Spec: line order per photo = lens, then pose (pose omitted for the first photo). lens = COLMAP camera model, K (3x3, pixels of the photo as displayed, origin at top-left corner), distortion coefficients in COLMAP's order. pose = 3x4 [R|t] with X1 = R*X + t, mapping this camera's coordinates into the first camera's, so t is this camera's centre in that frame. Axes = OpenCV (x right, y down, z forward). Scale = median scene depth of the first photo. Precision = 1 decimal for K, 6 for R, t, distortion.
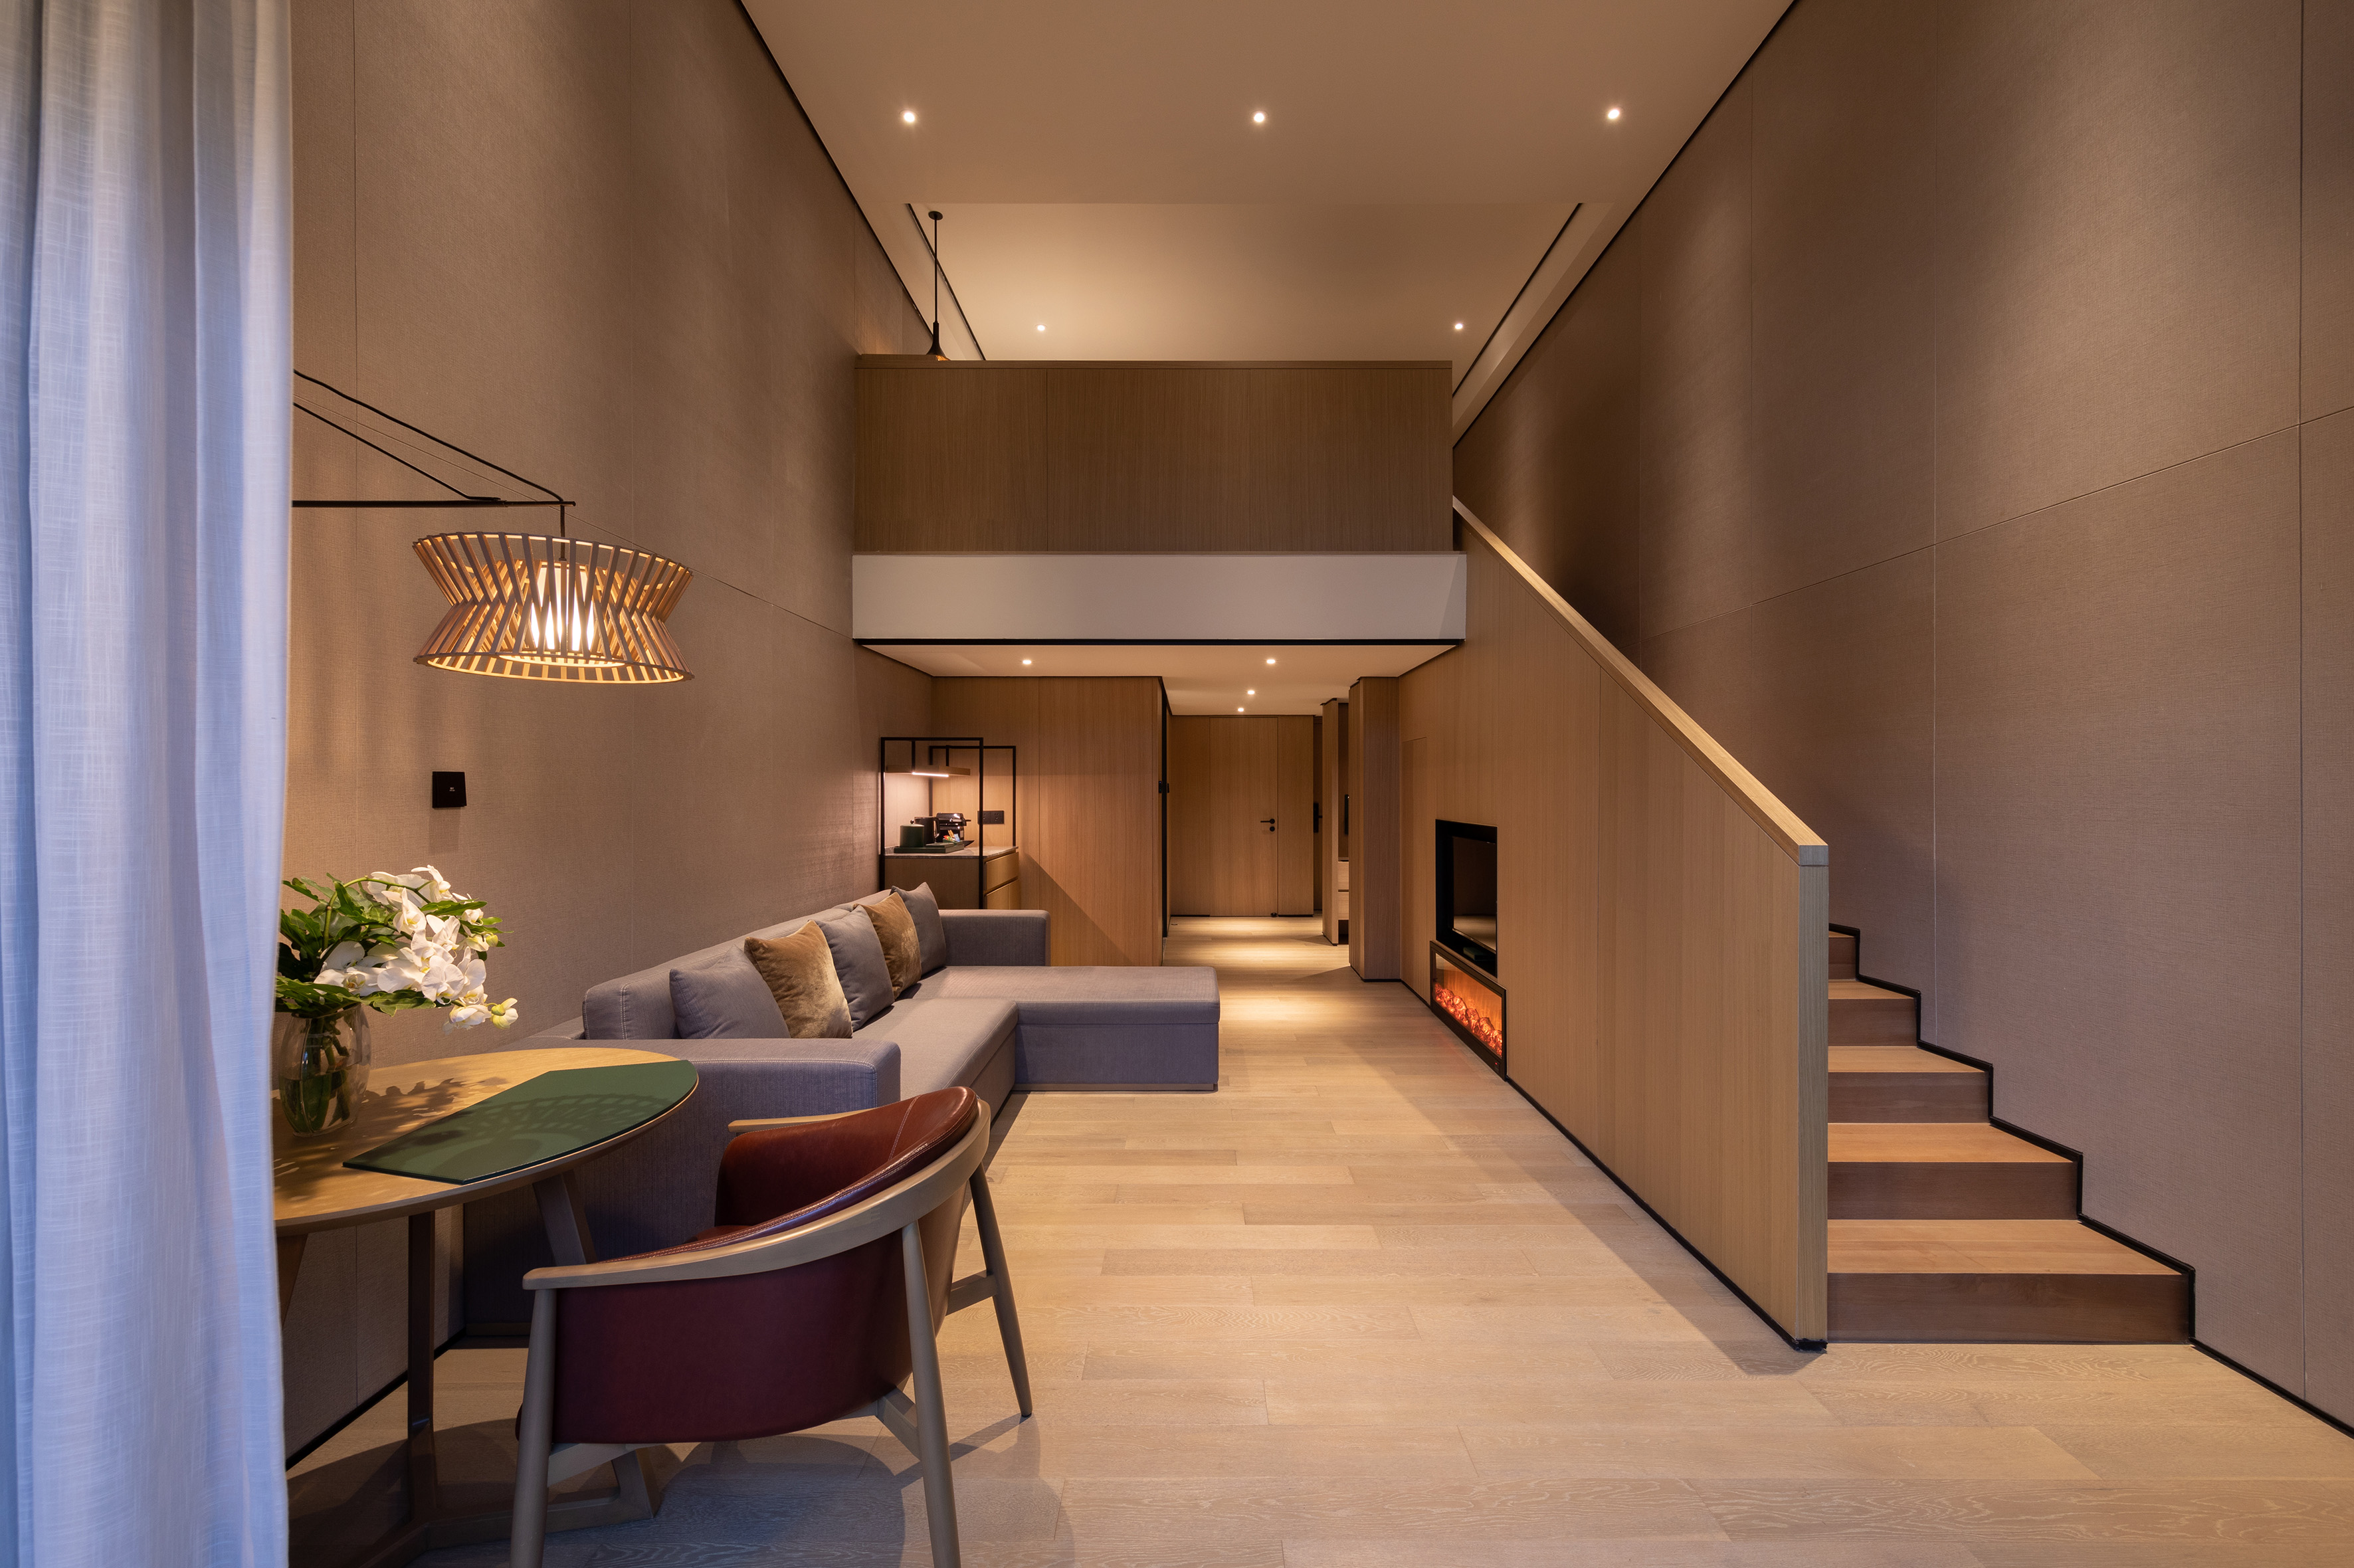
lens RADIAL K [[956.2, 0, 1177.8], [0, 956.2, 779.7], [0, 0, 1]] dist [0.000205, 0.000014]
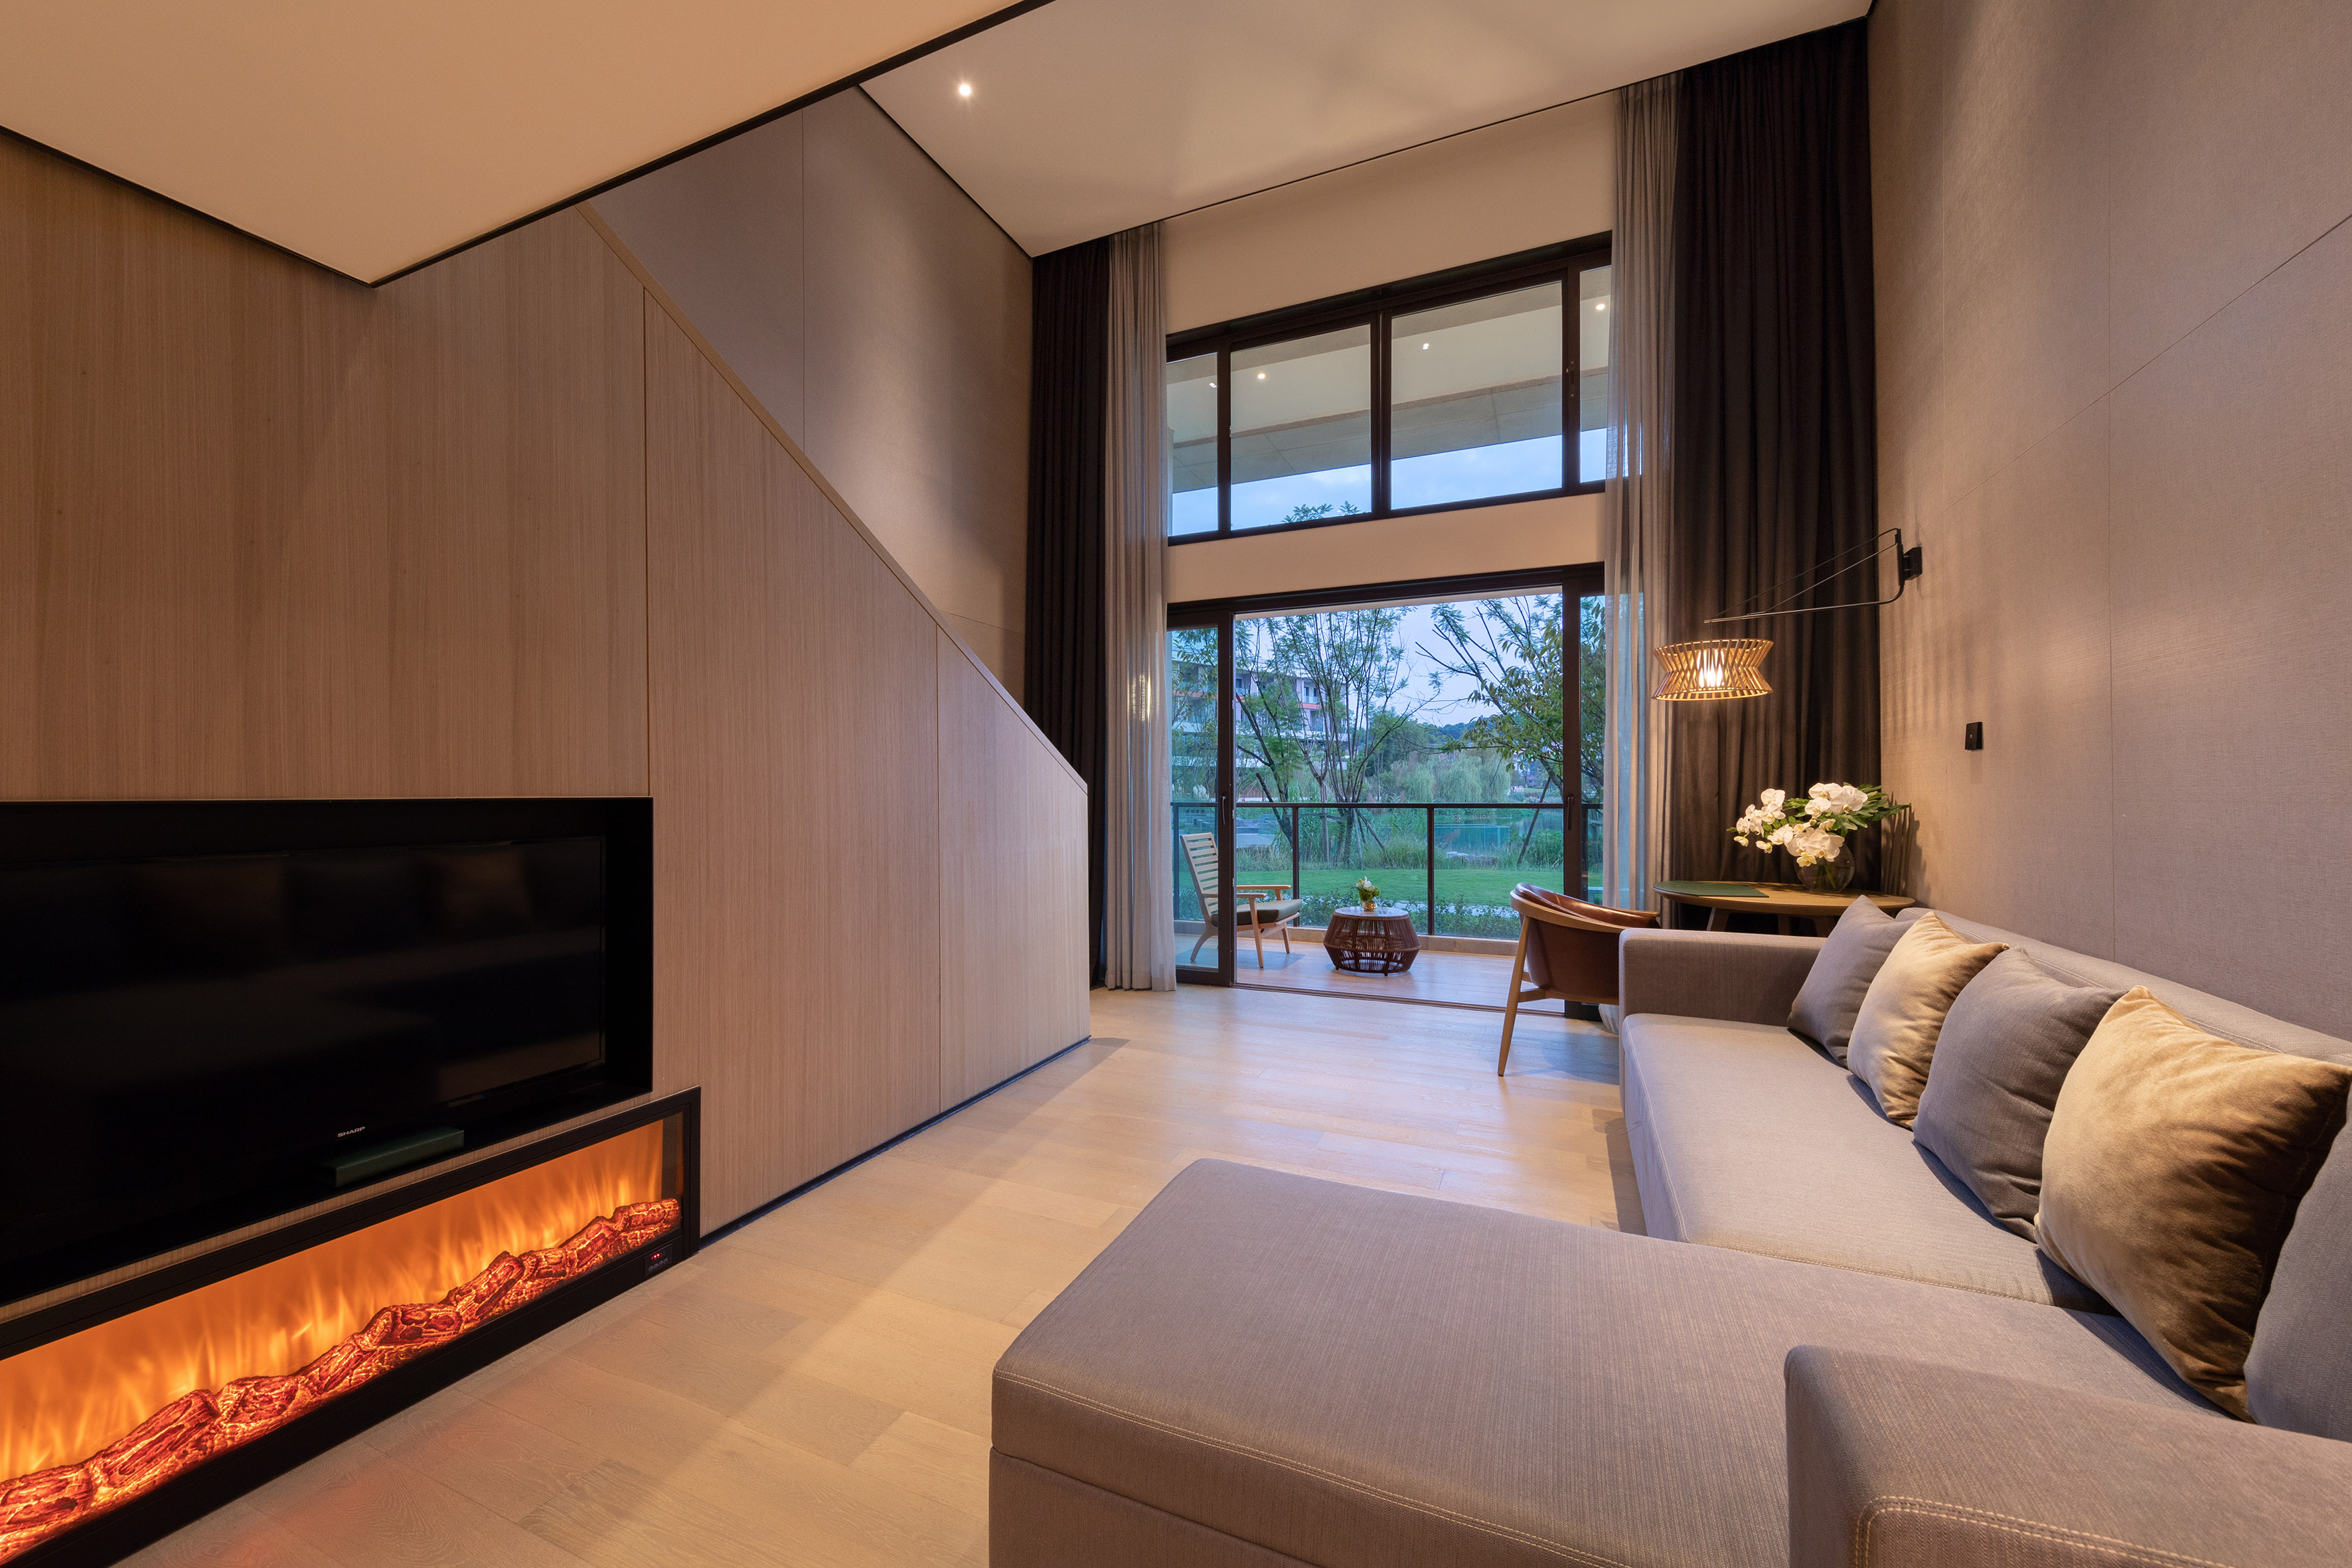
lens RADIAL K [[909.6, 0, 1166.0], [0, 909.6, 787.9], [0, 0, 1]] dist [0.003690, 0.000235]
pose [[-0.915518, 0.001689, 0.402272, -0.162250], [0.004188, 0.999977, 0.005333, 0.045930], [-0.402254, 0.006567, -0.915504, 1.725173]]
